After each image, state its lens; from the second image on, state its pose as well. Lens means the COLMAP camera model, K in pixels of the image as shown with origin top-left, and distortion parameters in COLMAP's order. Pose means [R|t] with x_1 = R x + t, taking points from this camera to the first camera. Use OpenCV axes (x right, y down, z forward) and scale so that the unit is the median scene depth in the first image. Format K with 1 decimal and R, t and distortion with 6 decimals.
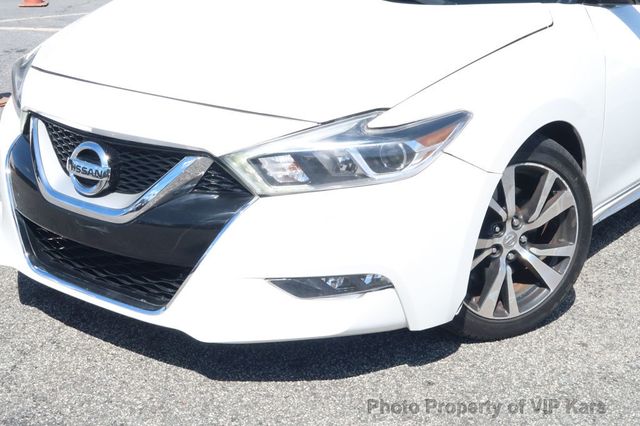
lens RADIAL K [[1032.9, 0, 320.0], [0, 1032.9, 213.0], [0, 0, 1]] dist [0.010624, 0.040436]
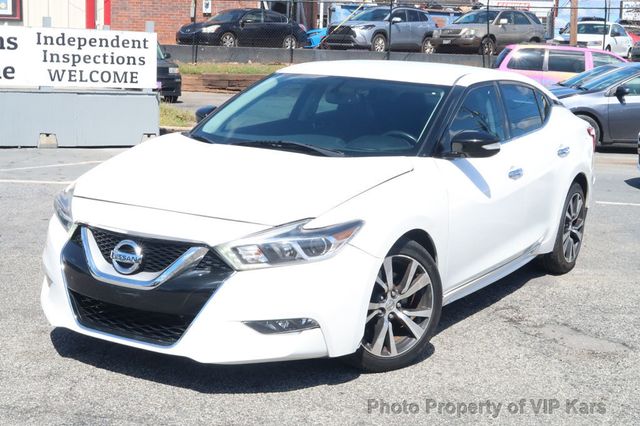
lens RADIAL K [[1032.9, 0, 320.0], [0, 1032.9, 213.0], [0, 0, 1]] dist [0.010624, 0.040436]
pose [[0.993630, -0.001307, 0.112685, -0.106162], [0.017966, 0.988981, -0.146949, 0.127389], [-0.111252, 0.148037, 0.982705, -0.593349]]
